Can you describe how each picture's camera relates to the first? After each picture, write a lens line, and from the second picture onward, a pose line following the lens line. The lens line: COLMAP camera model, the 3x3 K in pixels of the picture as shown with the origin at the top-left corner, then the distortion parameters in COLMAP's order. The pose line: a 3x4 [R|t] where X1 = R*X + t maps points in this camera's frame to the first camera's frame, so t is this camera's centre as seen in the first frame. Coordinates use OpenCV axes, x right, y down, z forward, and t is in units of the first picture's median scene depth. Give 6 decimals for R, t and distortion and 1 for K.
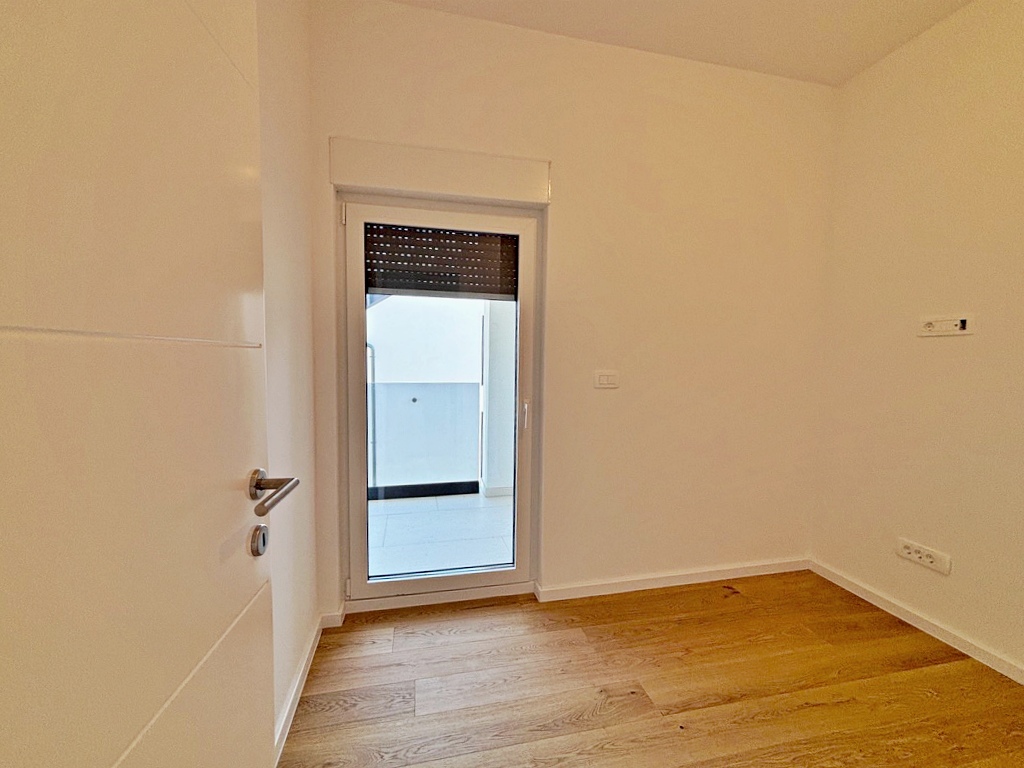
lens RADIAL K [[422.1, 0, 512.0], [0, 422.1, 384.0], [0, 0, 1]] dist [0.002095, 0.000387]
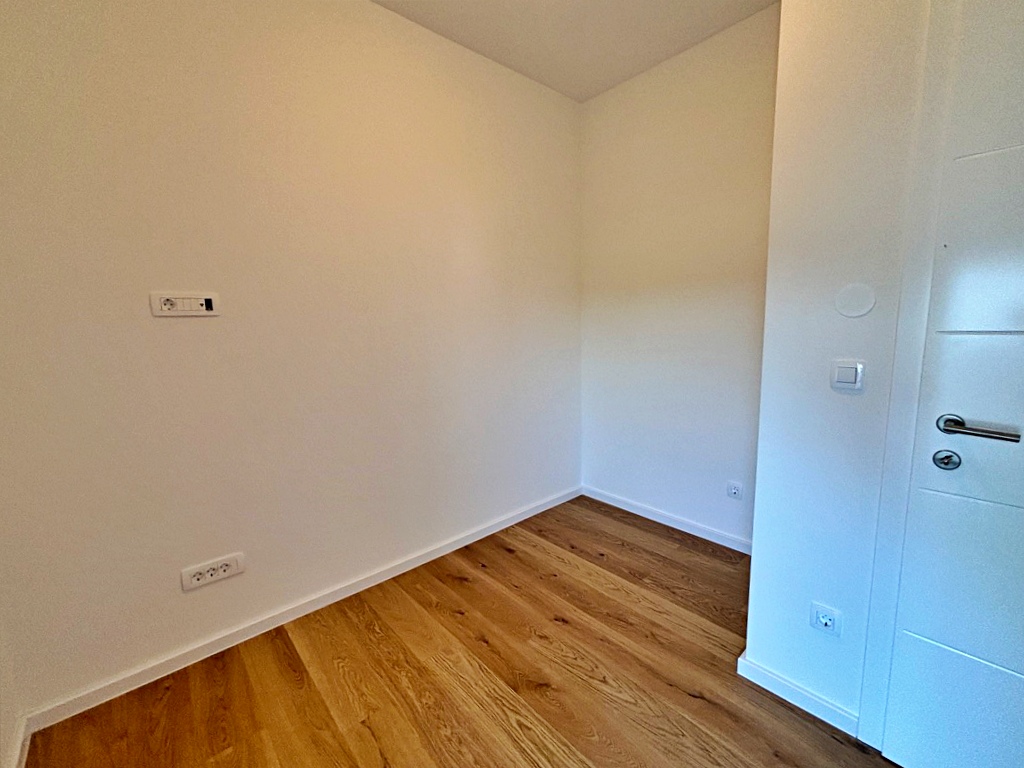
lens RADIAL K [[422.1, 0, 512.0], [0, 422.1, 384.0], [0, 0, 1]] dist [0.002095, 0.000387]
pose [[-0.464608, -0.113197, 0.878251, -0.036587], [0.087037, 0.981156, 0.172505, -0.072153], [-0.881228, 0.156588, -0.446001, 0.841601]]
